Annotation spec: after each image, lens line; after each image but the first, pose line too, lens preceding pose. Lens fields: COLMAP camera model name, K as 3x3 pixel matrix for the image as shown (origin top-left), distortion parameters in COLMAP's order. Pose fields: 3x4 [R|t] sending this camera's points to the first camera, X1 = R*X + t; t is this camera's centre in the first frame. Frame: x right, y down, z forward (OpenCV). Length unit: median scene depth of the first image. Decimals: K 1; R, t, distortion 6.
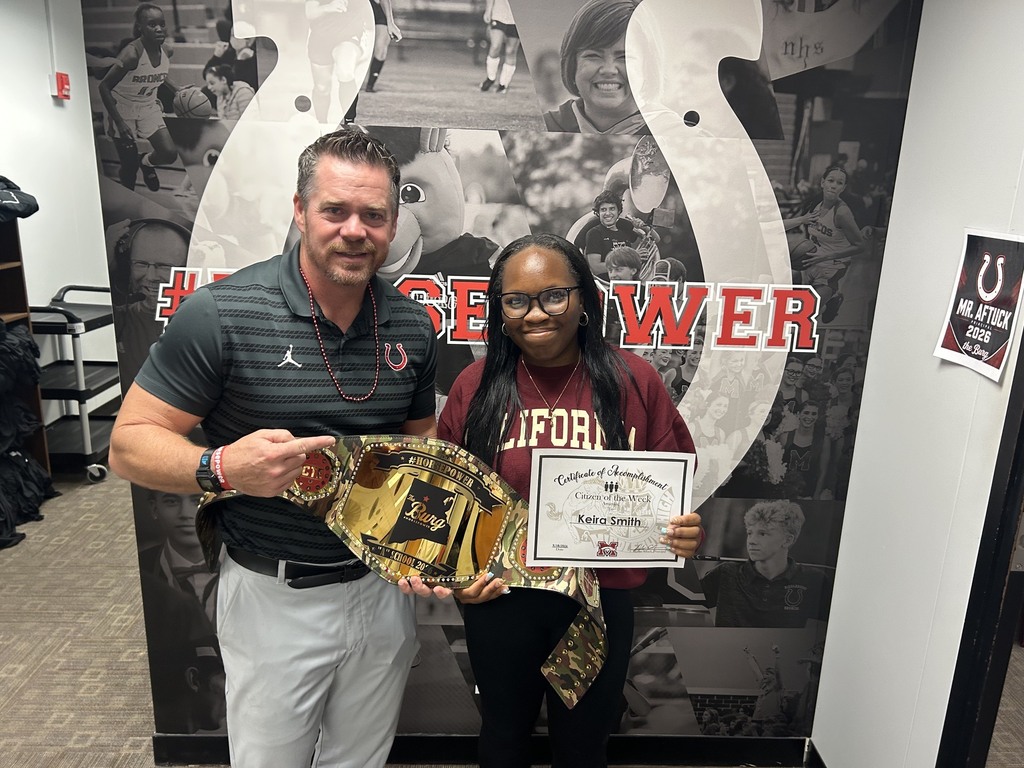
lens RADIAL K [[790.6, 0, 517.1], [0, 790.6, 381.3], [0, 0, 1]] dist [0.030714, -0.040560]
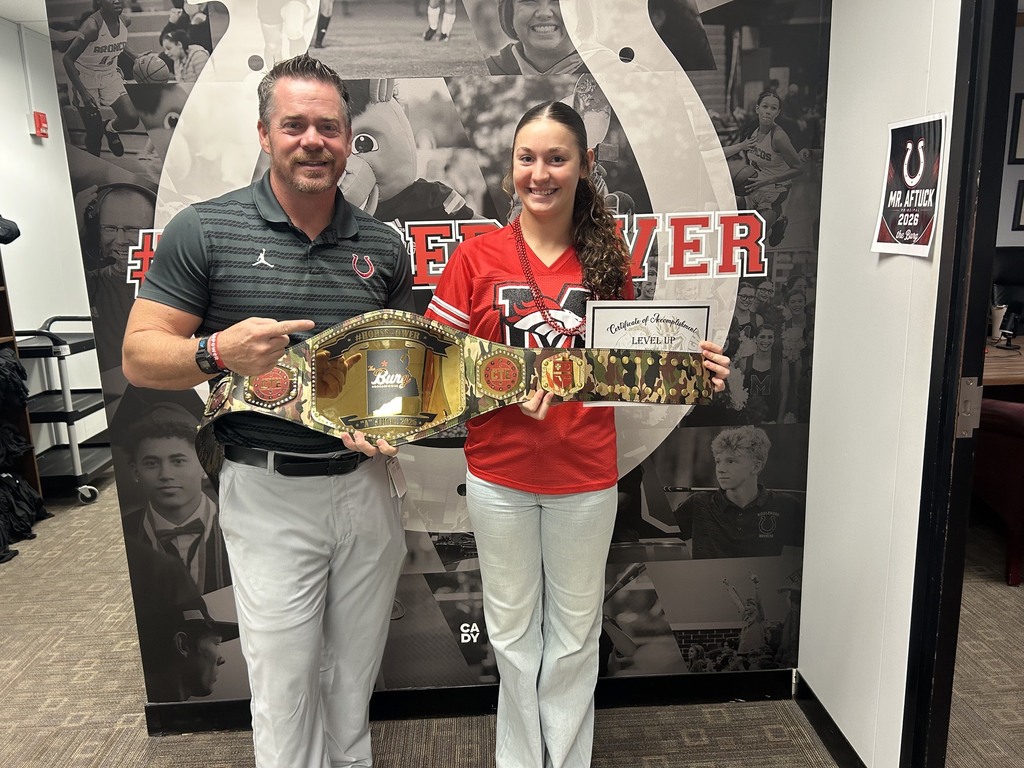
lens RADIAL K [[790.6, 0, 509.4], [0, 790.6, 389.3], [0, 0, 1]] dist [0.030714, -0.040560]
pose [[0.997866, -0.065252, -0.002163, 0.037444], [0.065081, 0.996792, -0.046577, 0.145564], [0.005195, 0.046337, 0.998912, -0.028477]]
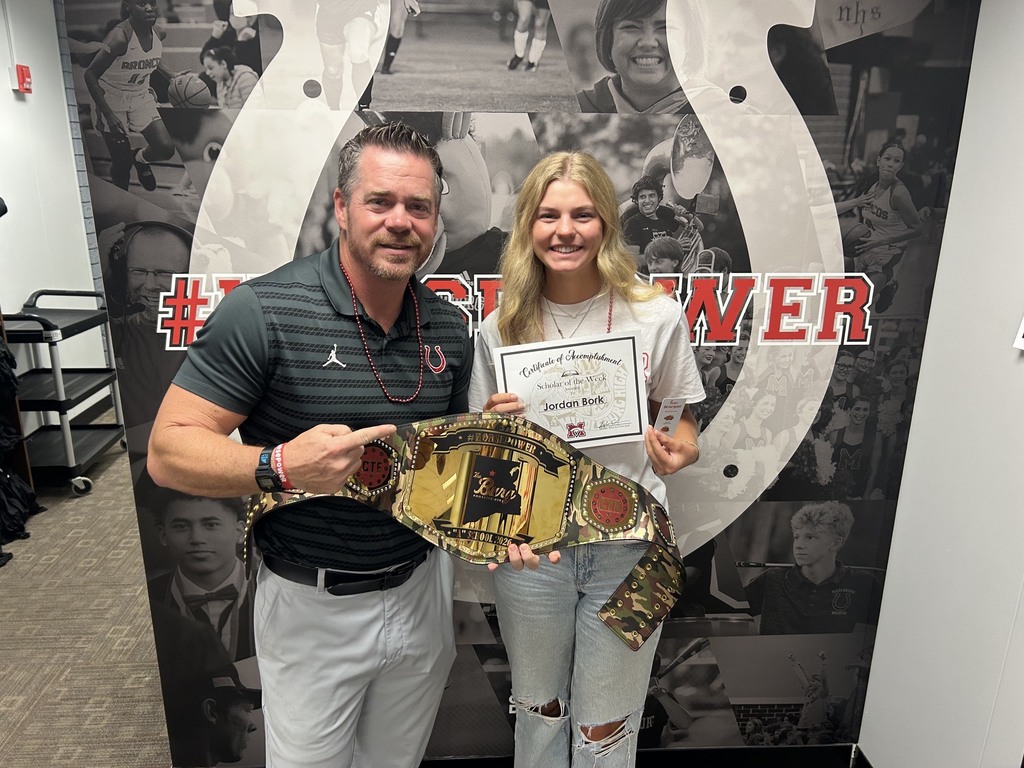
lens RADIAL K [[790.6, 0, 502.9], [0, 790.6, 397.0], [0, 0, 1]] dist [0.030714, -0.040560]
pose [[0.999305, -0.032527, 0.018206, -0.077219], [0.031842, 0.998818, 0.036725, -0.024057], [-0.019379, -0.036120, 0.999160, 0.076086]]
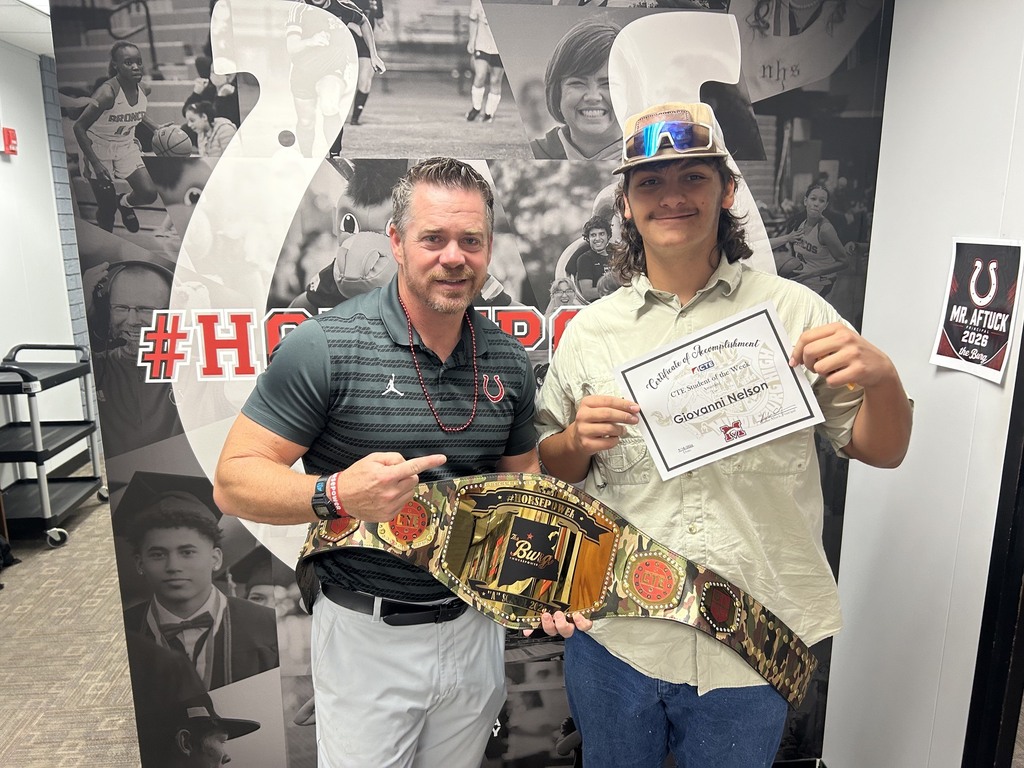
lens RADIAL K [[790.6, 0, 513.9], [0, 790.6, 394.6], [0, 0, 1]] dist [0.030714, -0.040560]
pose [[0.997347, -0.047295, 0.055344, -0.055876], [0.049452, 0.998043, -0.038278, 0.017904], [-0.053426, 0.040914, 0.997733, 0.015449]]
